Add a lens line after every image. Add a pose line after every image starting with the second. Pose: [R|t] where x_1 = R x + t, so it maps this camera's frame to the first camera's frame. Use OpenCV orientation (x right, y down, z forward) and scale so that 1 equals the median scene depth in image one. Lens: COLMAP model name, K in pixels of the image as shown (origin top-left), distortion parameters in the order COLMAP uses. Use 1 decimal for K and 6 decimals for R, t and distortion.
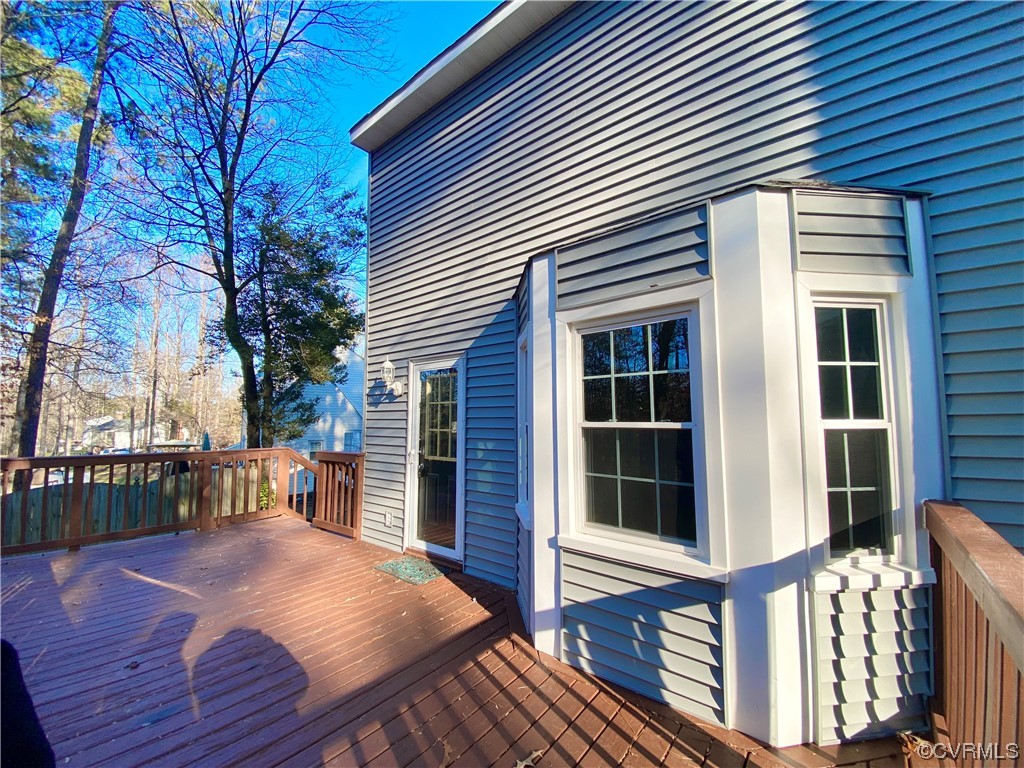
lens RADIAL K [[415.7, 0, 513.7], [0, 415.7, 388.7], [0, 0, 1]] dist [0.001479, -0.005640]
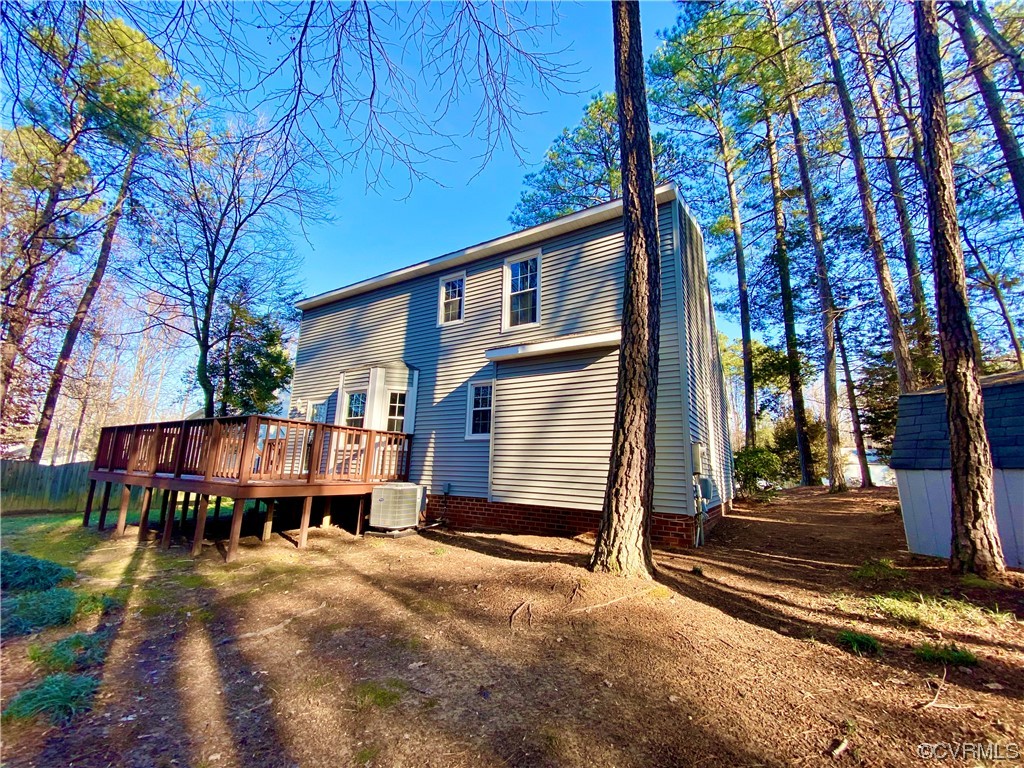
lens RADIAL K [[415.7, 0, 510.8], [0, 415.7, 383.1], [0, 0, 1]] dist [0.001479, -0.005640]
pose [[0.991691, 0.055095, 0.116249, 0.229003], [-0.039670, 0.990580, -0.131064, 0.039172], [-0.122375, 0.125364, 0.984535, -0.566862]]
